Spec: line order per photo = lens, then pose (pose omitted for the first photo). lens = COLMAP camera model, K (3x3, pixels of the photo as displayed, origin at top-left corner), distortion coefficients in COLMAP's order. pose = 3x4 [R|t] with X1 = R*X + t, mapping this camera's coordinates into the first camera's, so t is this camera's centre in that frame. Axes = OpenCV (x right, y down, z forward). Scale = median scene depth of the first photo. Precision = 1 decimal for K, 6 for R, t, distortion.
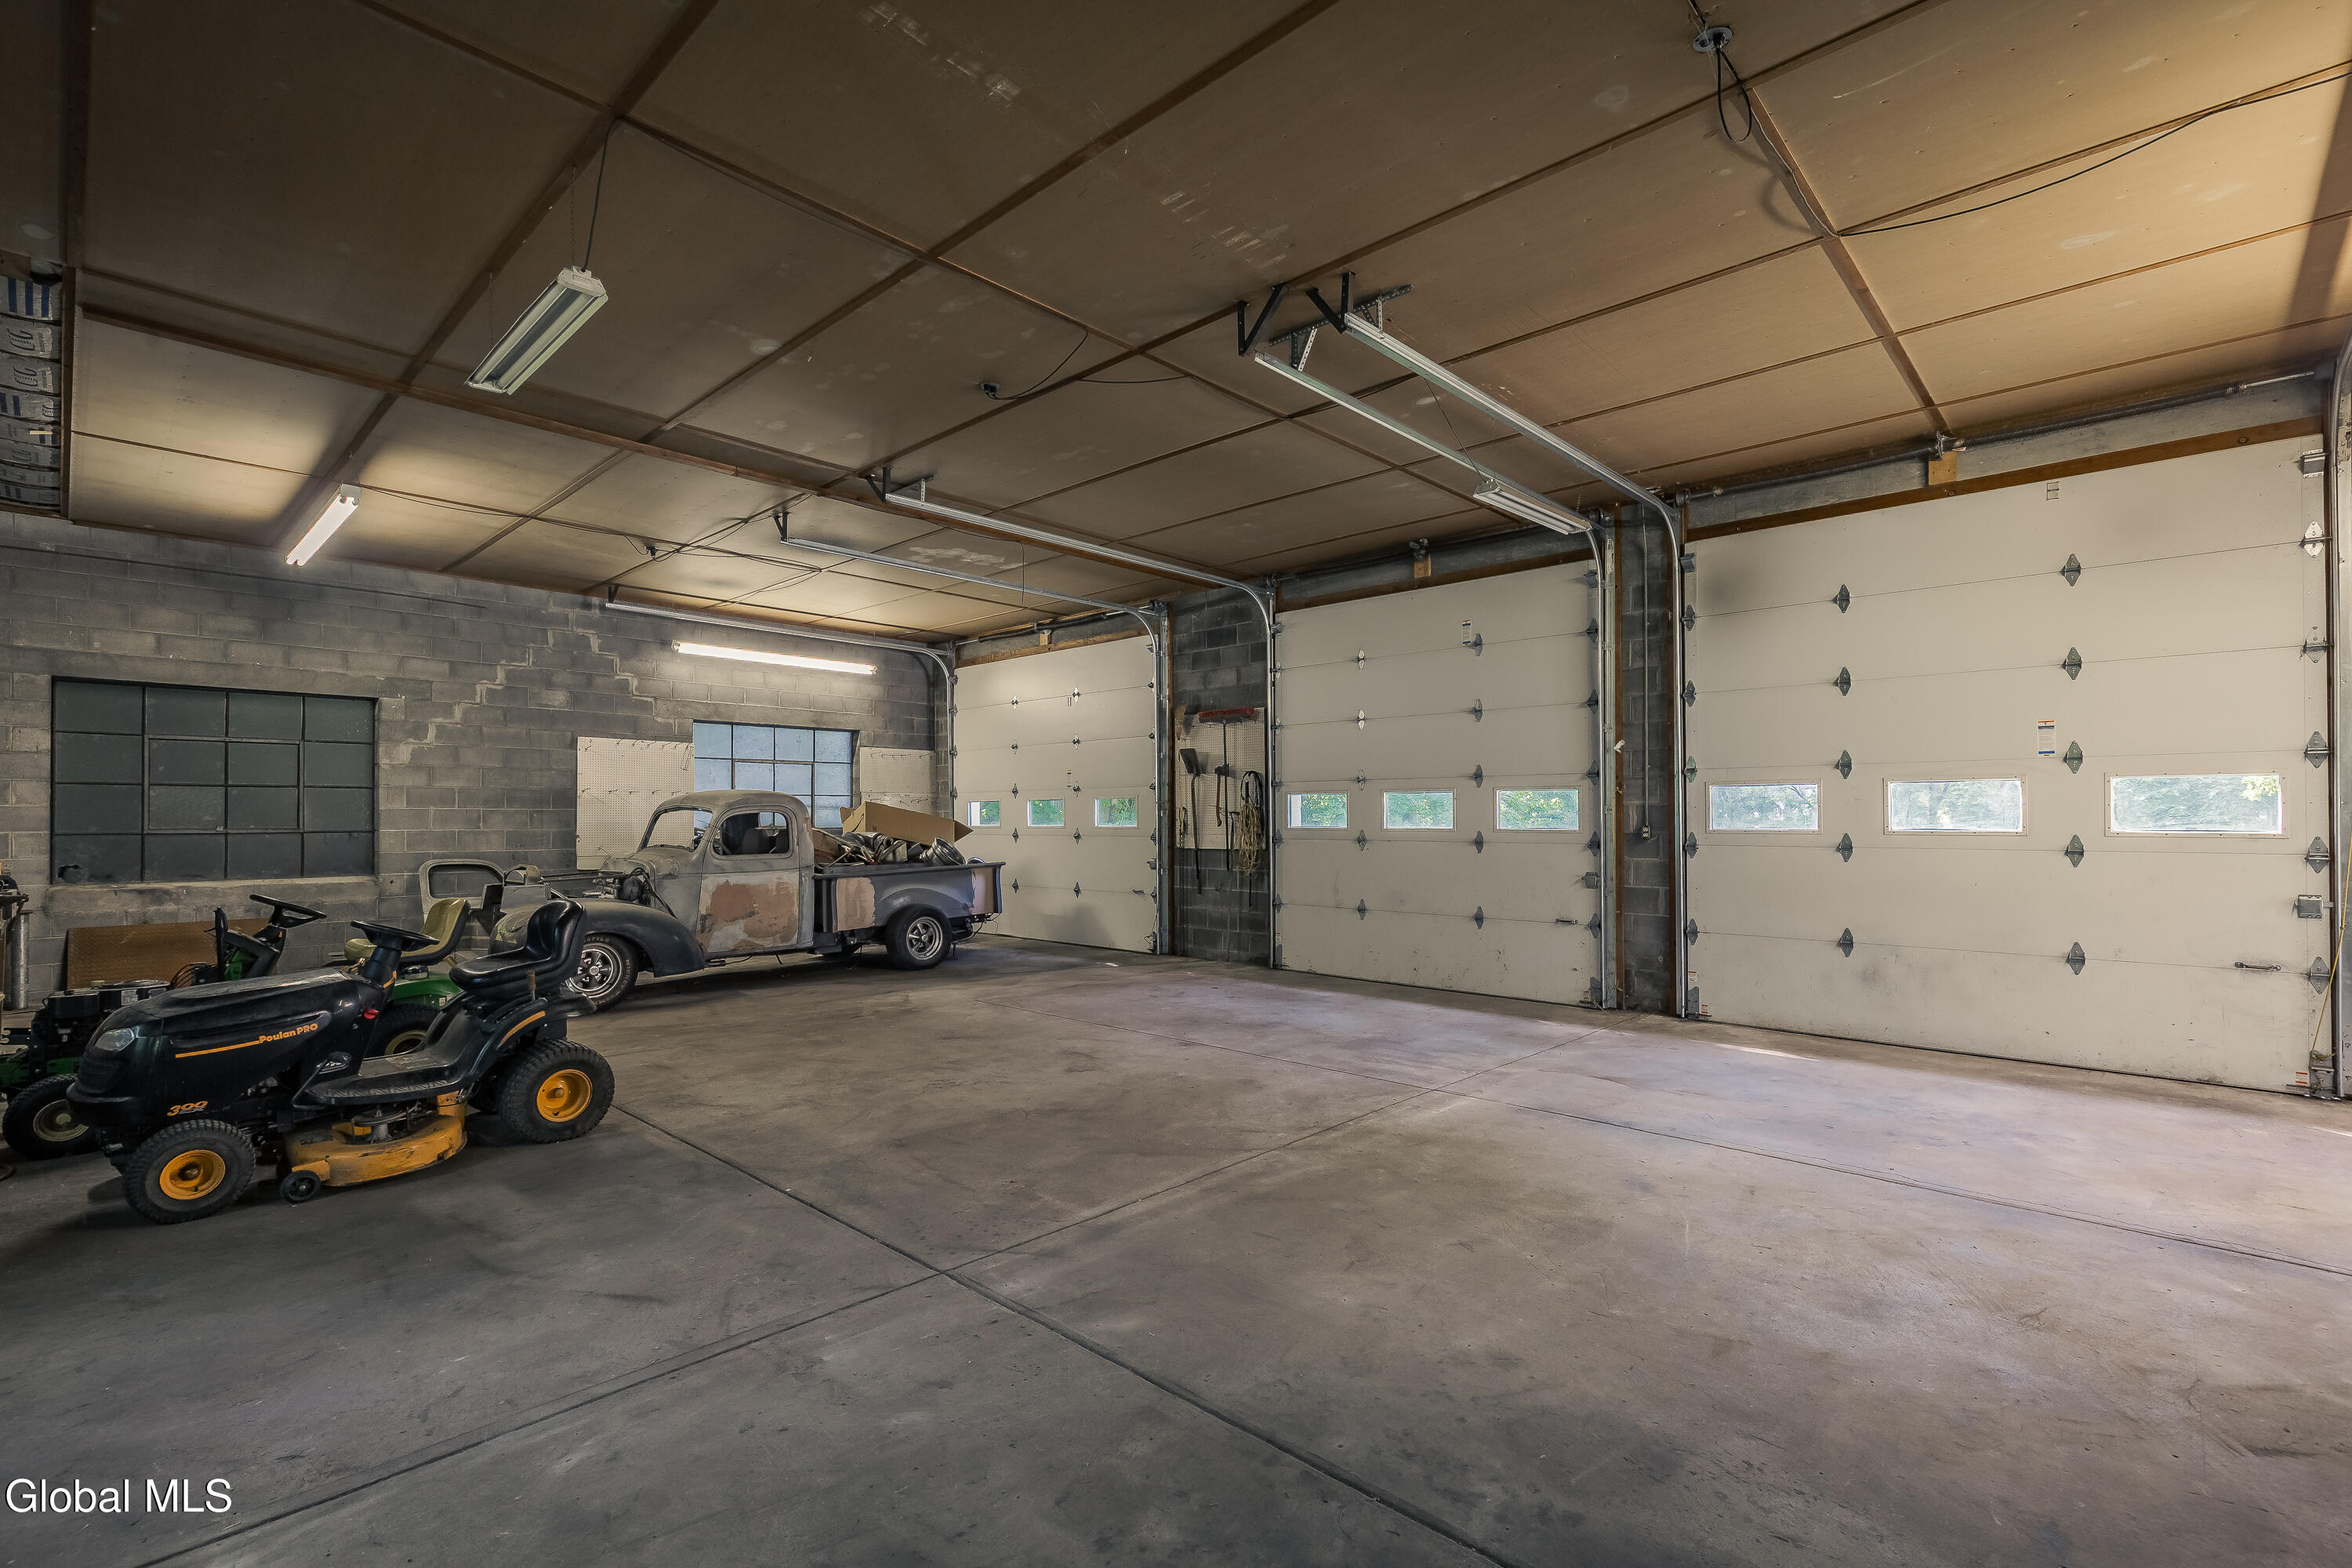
lens RADIAL K [[1043.6, 0, 1176.0], [0, 1043.6, 784.0], [0, 0, 1]] dist [0.000294, -0.000280]
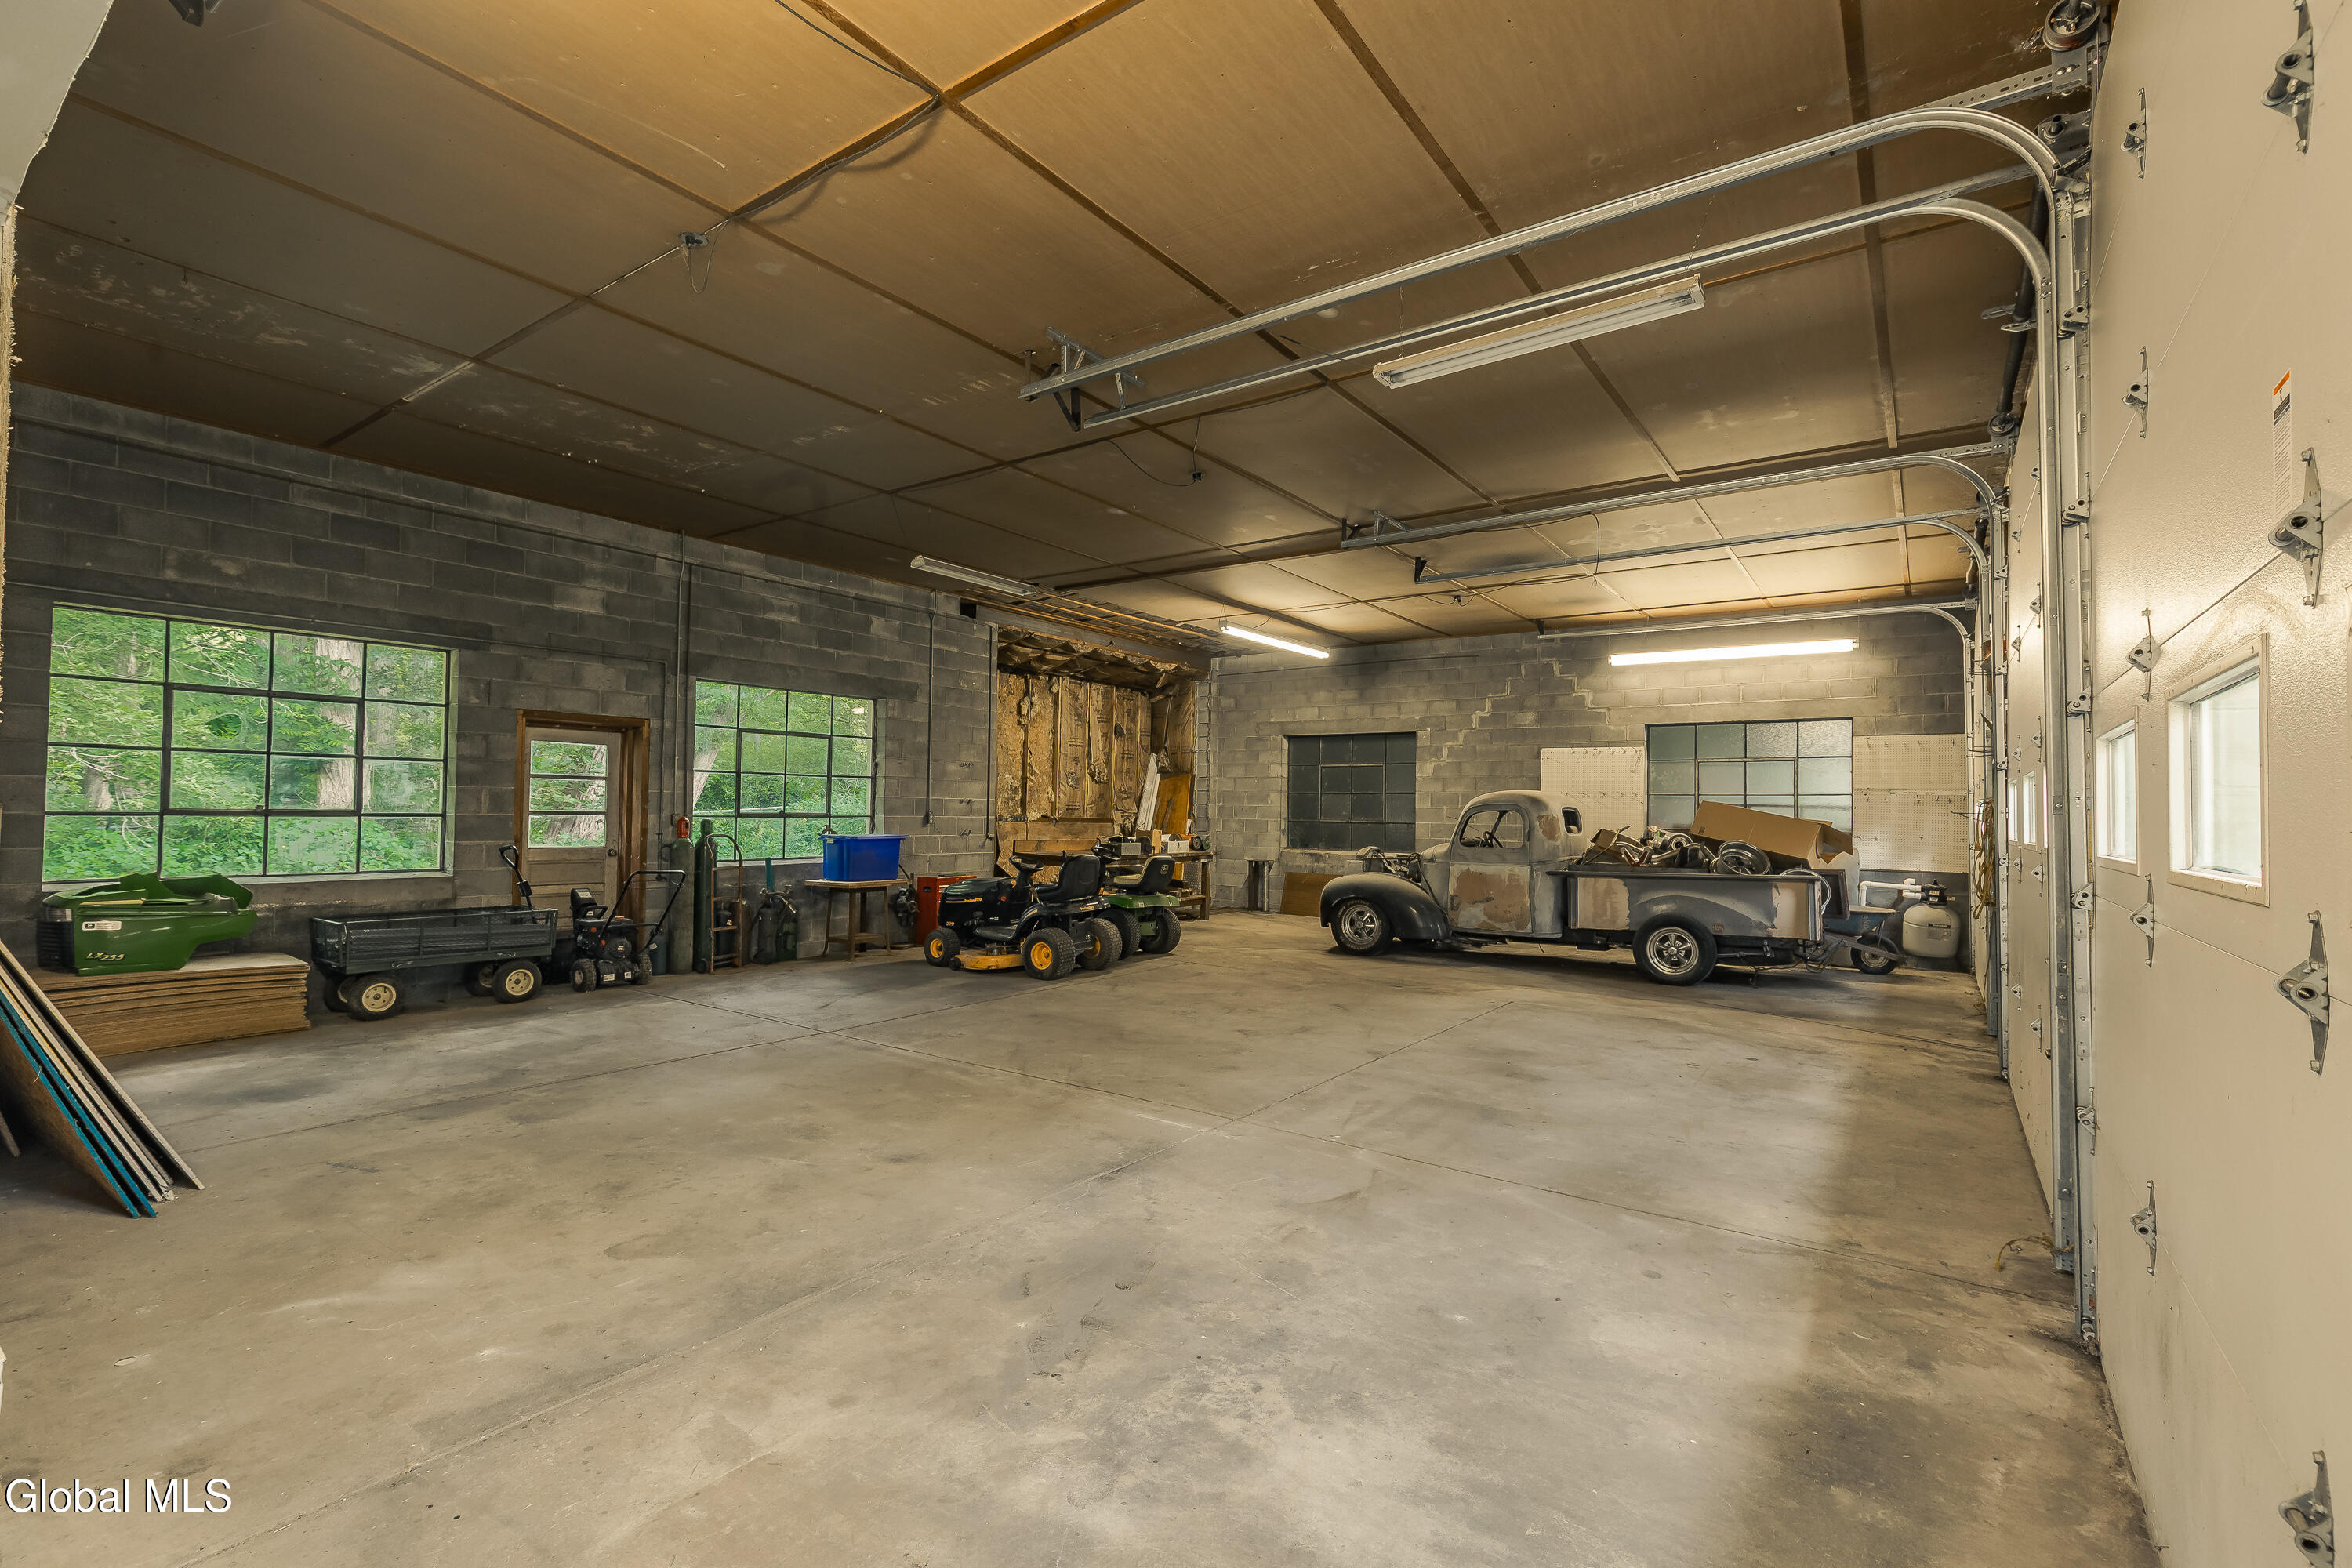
lens RADIAL K [[1043.6, 0, 1176.0], [0, 1043.6, 784.0], [0, 0, 1]] dist [0.000294, -0.000280]
pose [[0.143827, -0.021122, -0.989377, 0.615010], [0.018613, 0.999653, -0.018636, 0.011347], [0.989428, -0.015735, 0.144170, 0.449475]]
